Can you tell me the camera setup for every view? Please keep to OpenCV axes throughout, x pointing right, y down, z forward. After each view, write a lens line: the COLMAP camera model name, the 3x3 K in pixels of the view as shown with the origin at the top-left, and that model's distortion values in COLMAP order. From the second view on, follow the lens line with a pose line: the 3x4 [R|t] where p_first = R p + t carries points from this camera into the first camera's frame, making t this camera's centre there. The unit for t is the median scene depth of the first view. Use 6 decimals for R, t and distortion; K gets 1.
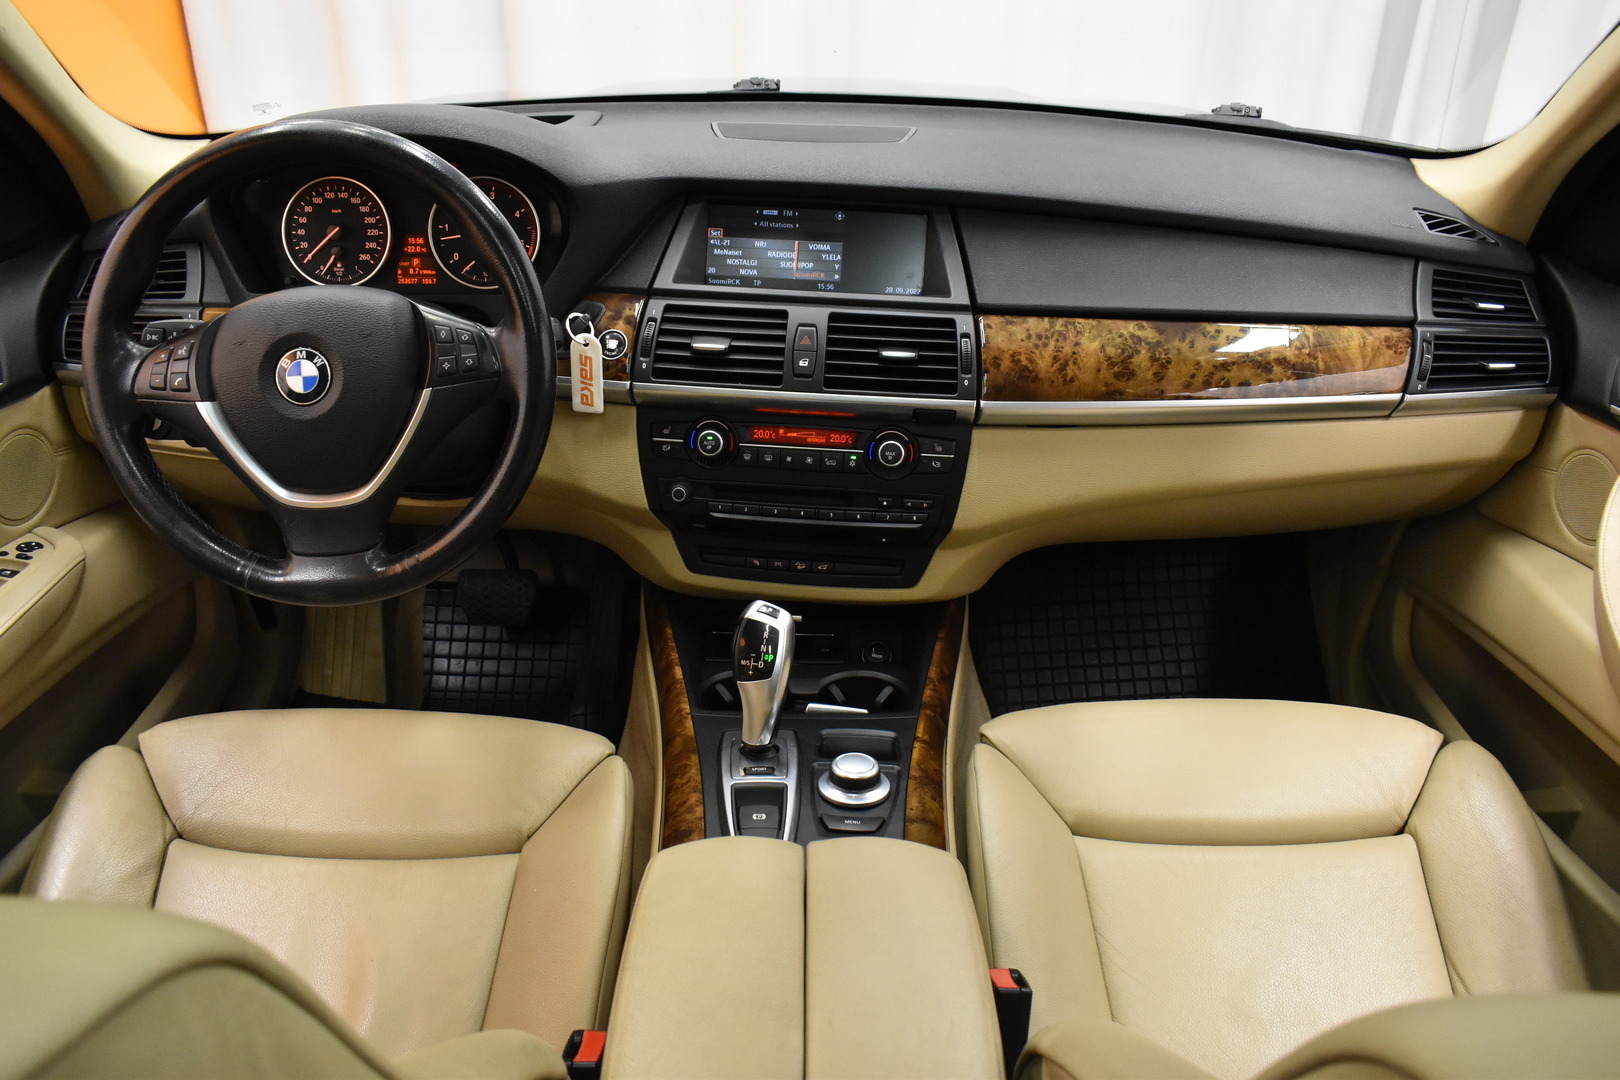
lens RADIAL K [[1213.6, 0, 810.0], [0, 1213.6, 540.0], [0, 0, 1]] dist [-0.082803, -0.001508]
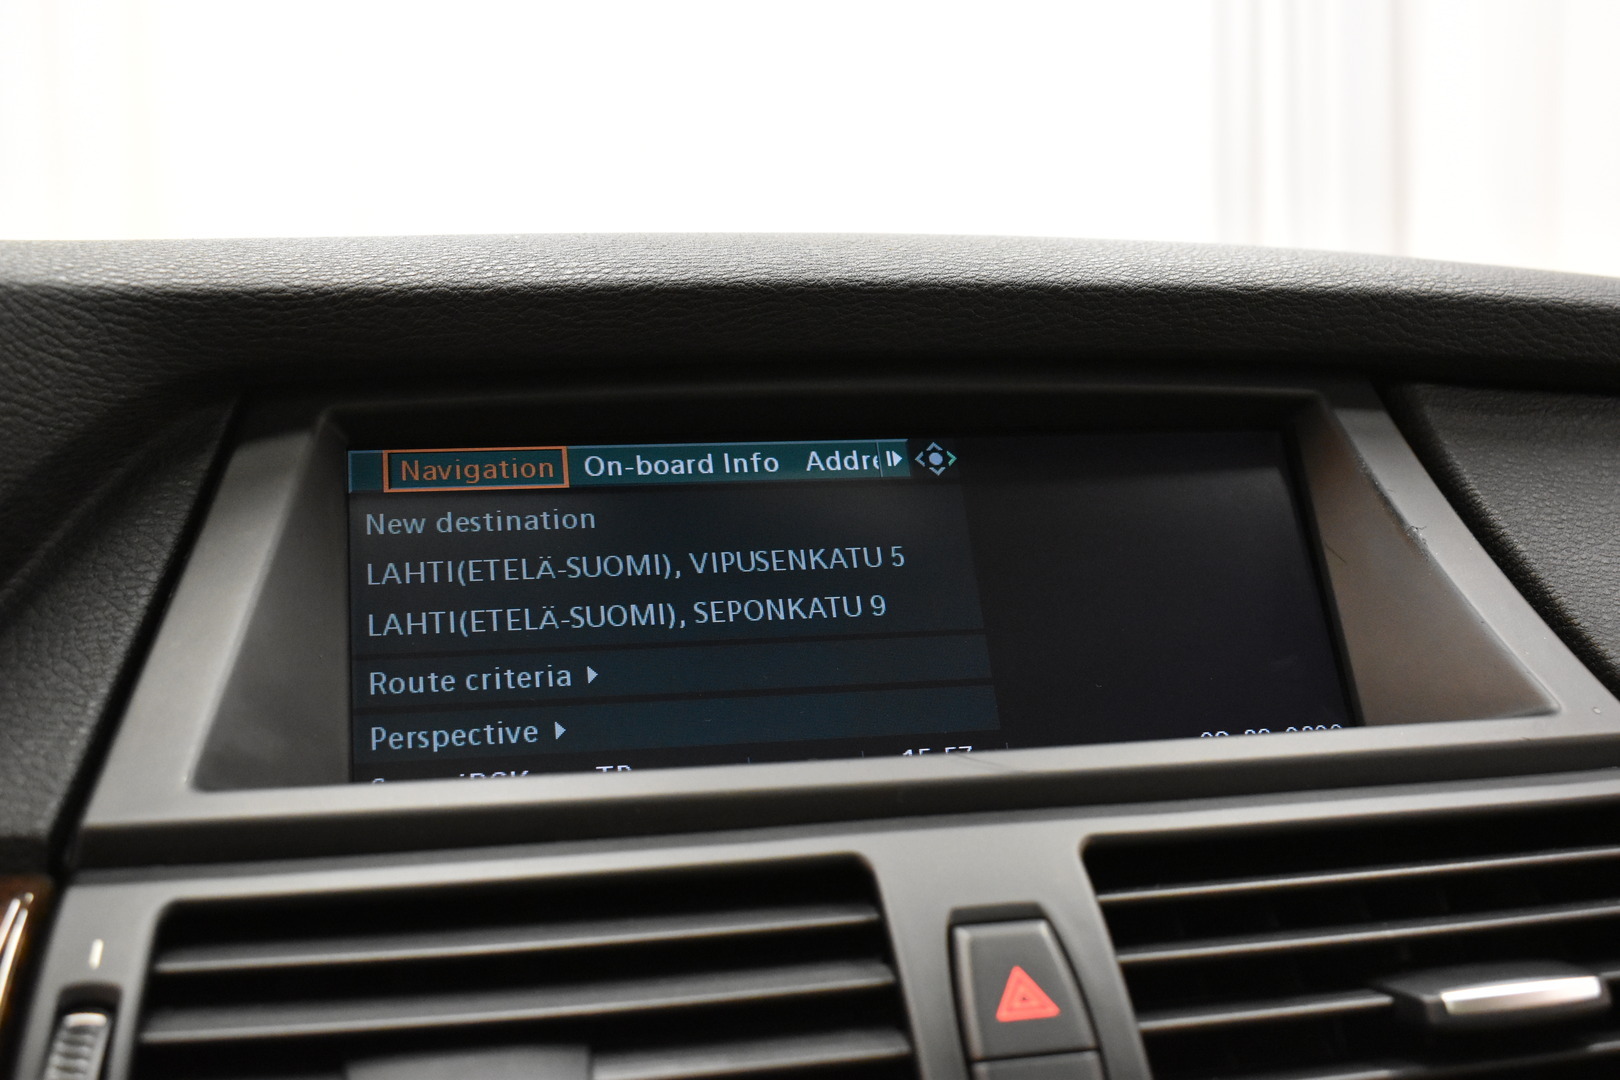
lens RADIAL K [[1837.1, 0, 810.0], [0, 1837.1, 540.0], [0, 0, 1]] dist [-0.065588, -0.016305]
pose [[0.950600, -0.056003, 0.305326, -0.107503], [0.188688, 0.885269, -0.425083, -0.113018], [-0.246490, 0.461695, 0.852104, 0.727835]]
